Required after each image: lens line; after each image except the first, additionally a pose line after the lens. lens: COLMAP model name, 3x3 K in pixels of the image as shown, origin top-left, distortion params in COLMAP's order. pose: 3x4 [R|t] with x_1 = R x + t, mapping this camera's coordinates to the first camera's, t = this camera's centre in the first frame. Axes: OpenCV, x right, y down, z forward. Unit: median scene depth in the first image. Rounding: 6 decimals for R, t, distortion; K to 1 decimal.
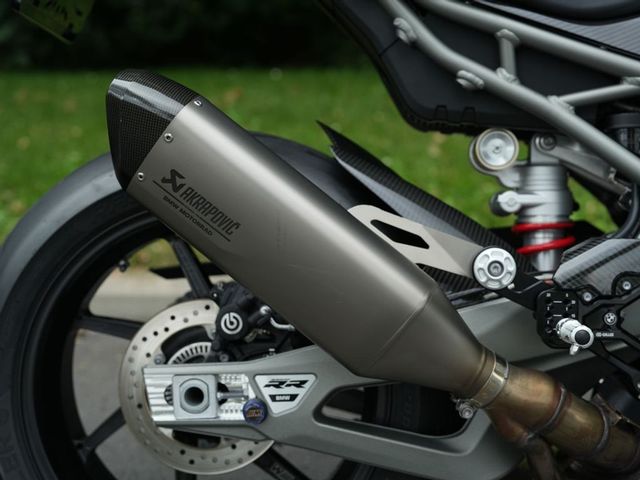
lens RADIAL K [[1011.5, 0, 320.0], [0, 1011.5, 240.0], [0, 0, 1]] dist [-0.109496, 1.046261]
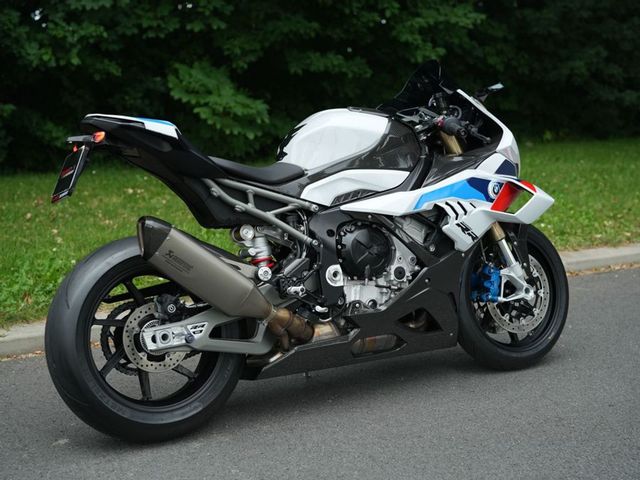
lens RADIAL K [[996.8, 0, 319.5], [0, 996.8, 247.6], [0, 0, 1]] dist [-0.090930, 0.825494]
pose [[0.840351, -0.103429, 0.532083, -1.133032], [0.140282, 0.989682, -0.029176, 0.056469], [-0.523575, 0.099160, 0.846189, -1.408929]]
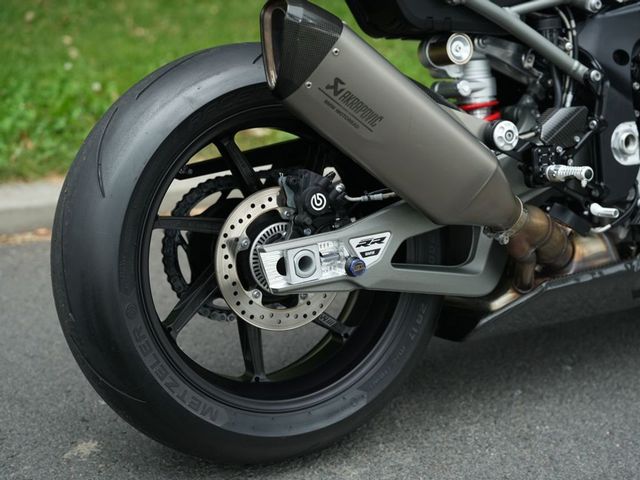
lens RADIAL K [[1011.5, 0, 320.0], [0, 1011.5, 240.0], [0, 0, 1]] dist [-0.109496, 1.046261]
pose [[0.852008, -0.143664, 0.503432, -0.725041], [0.092190, 0.987756, 0.125853, -0.027052], [-0.515348, -0.060817, 0.854820, -0.061444]]
